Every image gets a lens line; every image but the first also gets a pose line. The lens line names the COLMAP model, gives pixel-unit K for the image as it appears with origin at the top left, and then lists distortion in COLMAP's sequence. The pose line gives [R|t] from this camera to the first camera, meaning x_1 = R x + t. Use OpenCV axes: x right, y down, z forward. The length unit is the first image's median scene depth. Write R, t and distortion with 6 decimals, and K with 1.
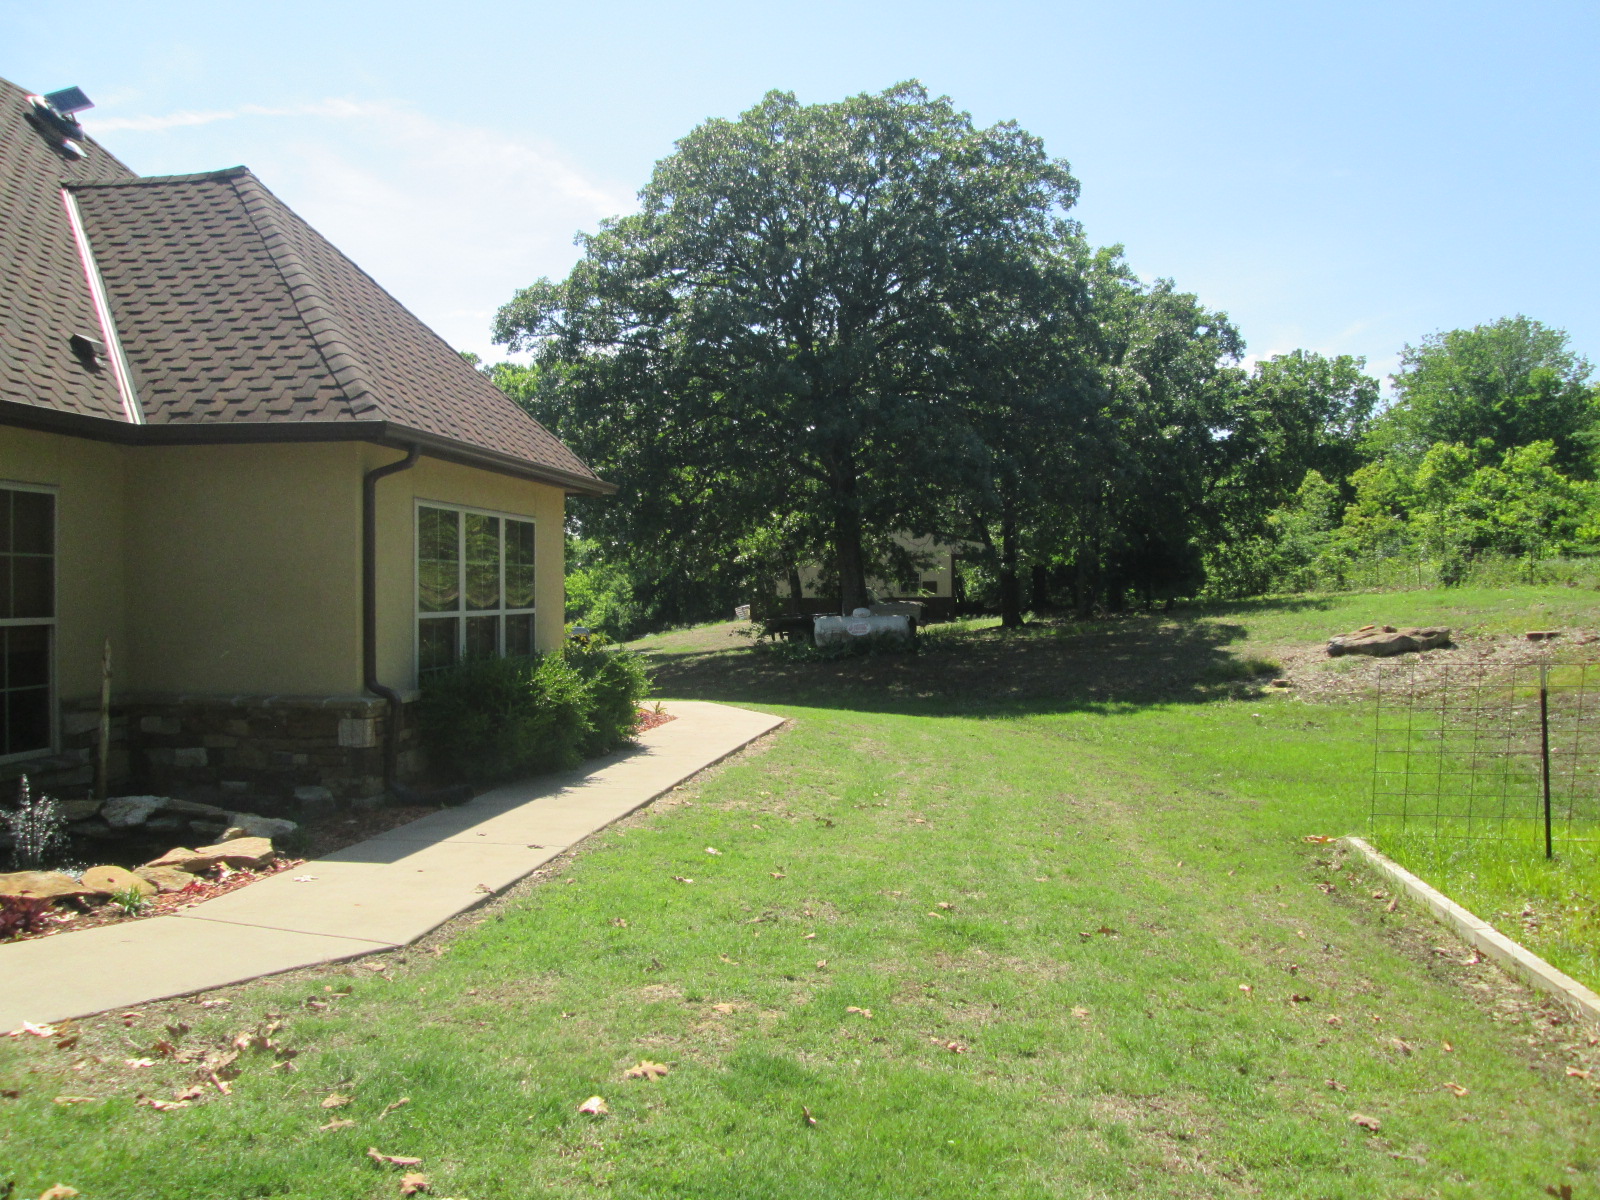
lens RADIAL K [[1327.3, 0, 795.3], [0, 1327.3, 602.9], [0, 0, 1]] dist [-0.063337, 0.031668]
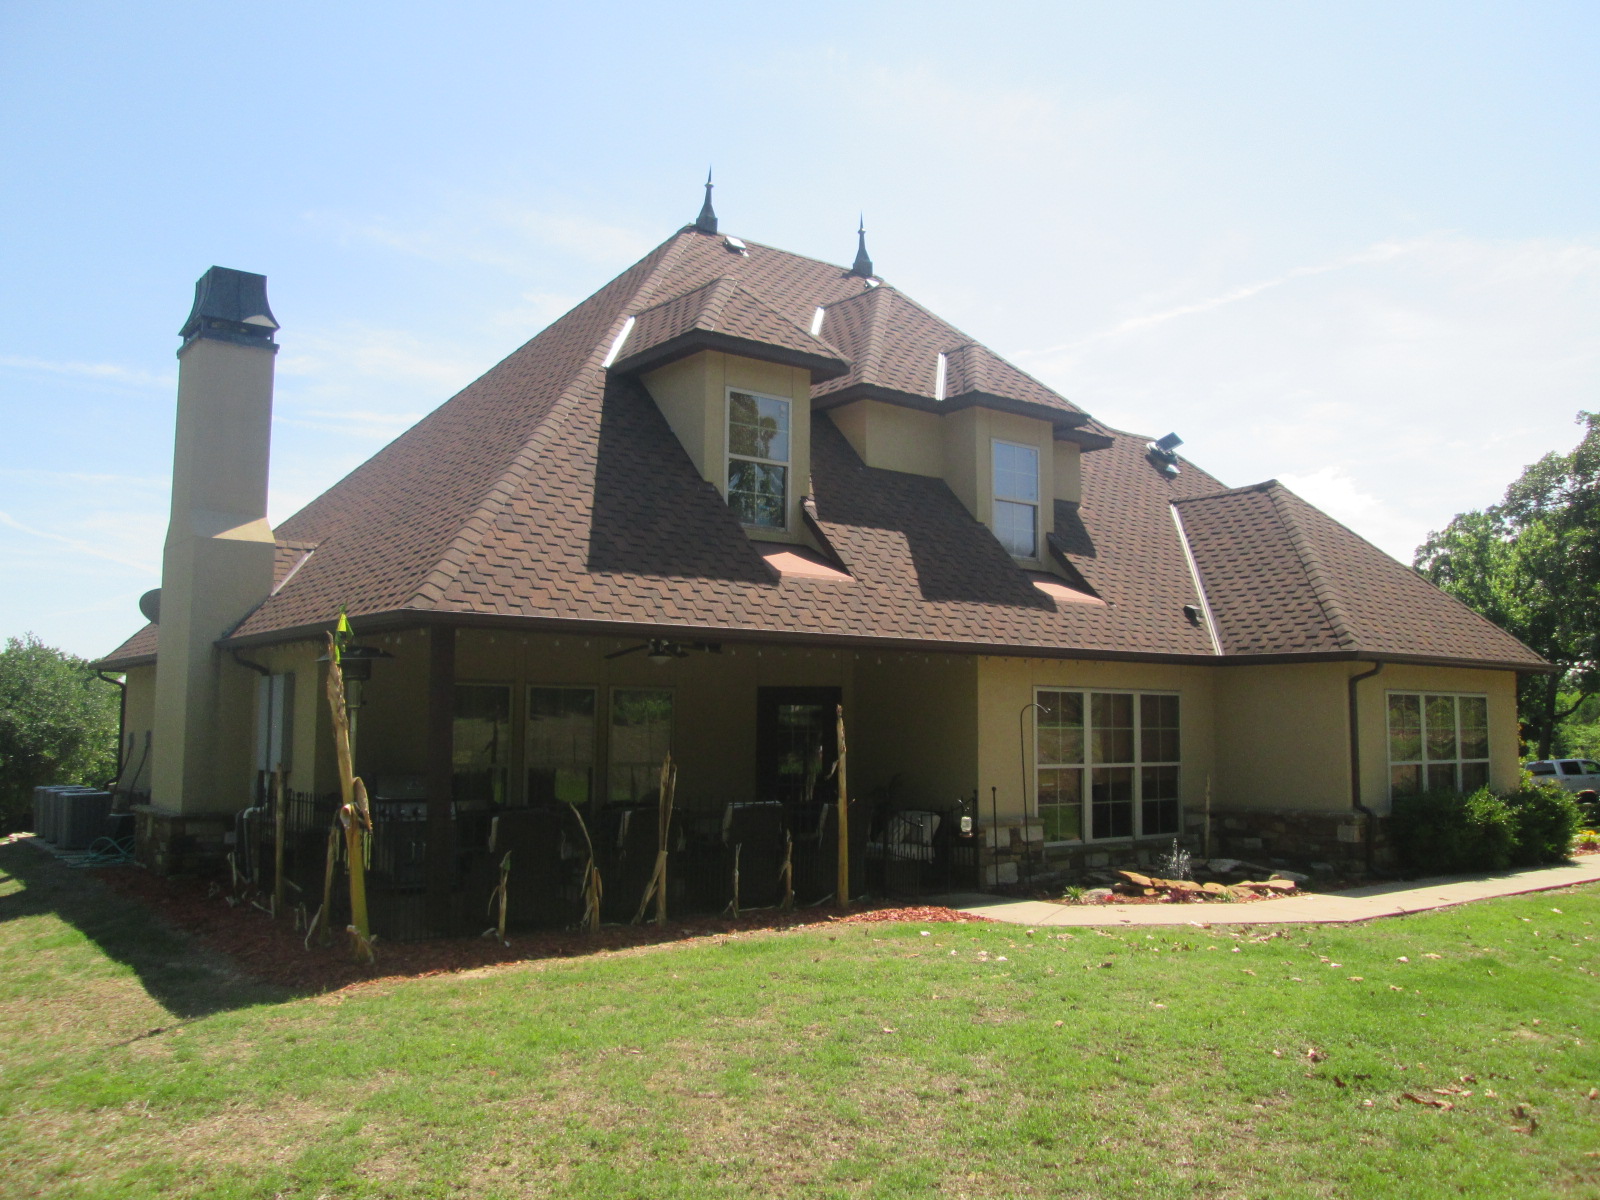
lens RADIAL K [[1327.3, 0, 795.2], [0, 1327.3, 608.4], [0, 0, 1]] dist [-0.063337, 0.031668]
pose [[0.722332, -0.061195, -0.688833, 0.319206], [-0.009165, 0.995142, -0.098018, -0.016167], [0.691485, 0.077115, 0.718263, -0.692617]]
